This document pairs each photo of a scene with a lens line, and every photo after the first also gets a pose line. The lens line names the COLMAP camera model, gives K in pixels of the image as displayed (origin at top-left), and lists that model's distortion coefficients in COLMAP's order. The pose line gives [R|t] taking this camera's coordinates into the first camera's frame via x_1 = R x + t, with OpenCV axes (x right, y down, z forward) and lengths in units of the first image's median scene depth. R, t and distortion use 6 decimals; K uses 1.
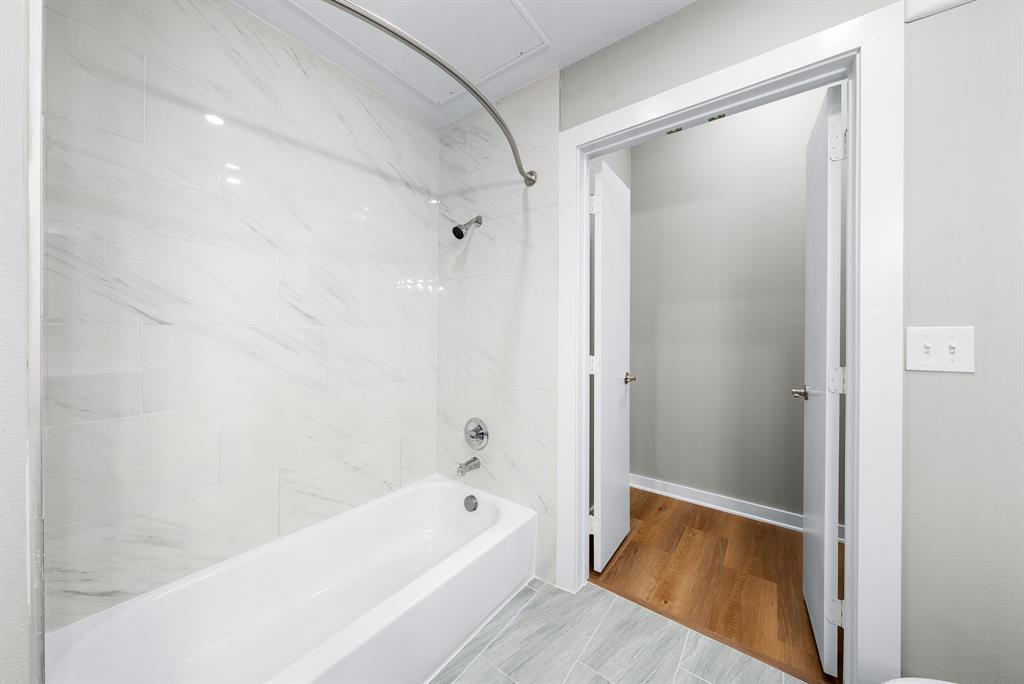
lens RADIAL K [[352.6, 0, 512.7], [0, 352.6, 333.6], [0, 0, 1]] dist [-0.000698, -0.000015]
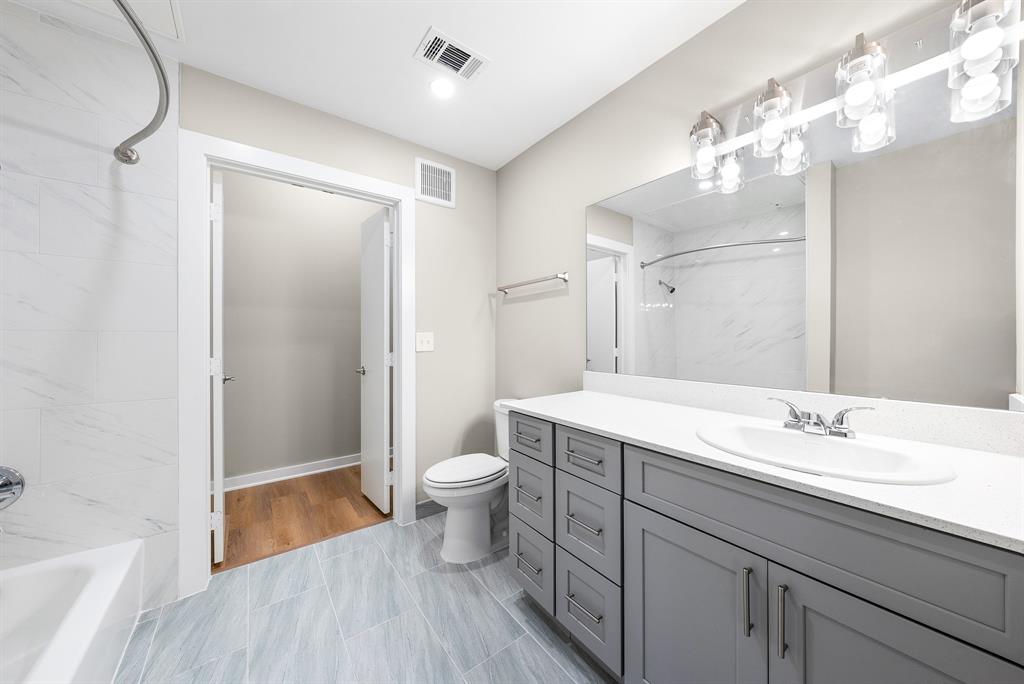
lens RADIAL K [[352.6, 0, 512.5], [0, 352.6, 338.9], [0, 0, 1]] dist [-0.000698, -0.000015]
pose [[0.279686, -0.012189, 0.960014, -0.533137], [0.002178, 0.999925, 0.012061, -0.003473], [-0.960089, -0.001282, 0.279692, -0.140147]]
